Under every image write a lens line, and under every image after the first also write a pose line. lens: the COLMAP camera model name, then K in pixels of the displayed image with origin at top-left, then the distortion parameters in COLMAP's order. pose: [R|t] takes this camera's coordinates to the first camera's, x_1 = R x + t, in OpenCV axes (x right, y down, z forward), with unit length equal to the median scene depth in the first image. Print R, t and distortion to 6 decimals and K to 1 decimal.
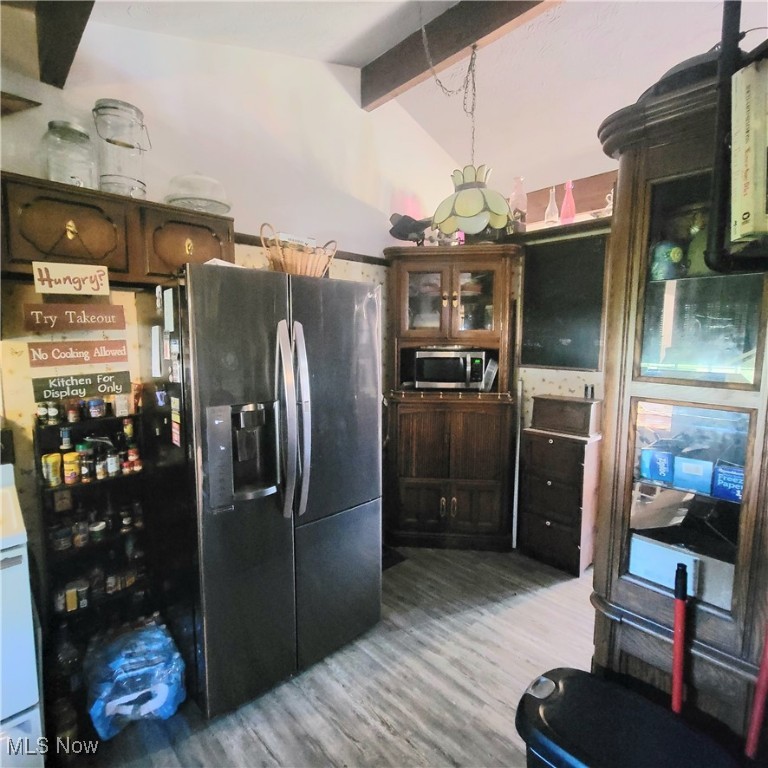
lens RADIAL K [[421.7, 0, 381.5], [0, 421.7, 379.9], [0, 0, 1]] dist [-0.002784, 0.001566]
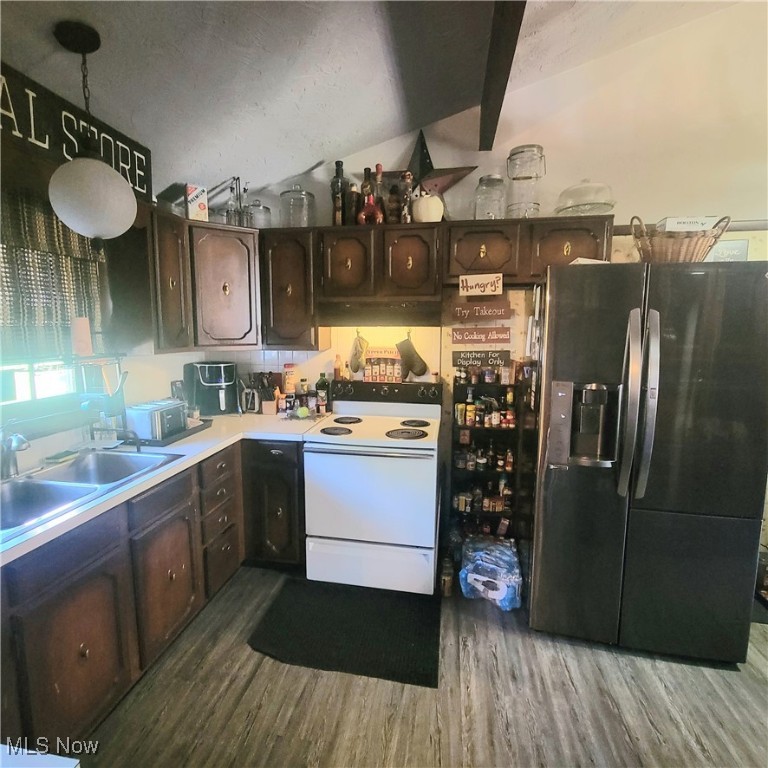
lens RADIAL K [[421.7, 0, 384.0], [0, 421.7, 381.6], [0, 0, 1]] dist [-0.002784, 0.001566]
pose [[0.601743, 0.103699, -0.791929, 0.235088], [-0.086136, 0.994178, 0.064732, 0.025847], [0.794031, 0.029261, 0.607172, -0.131771]]
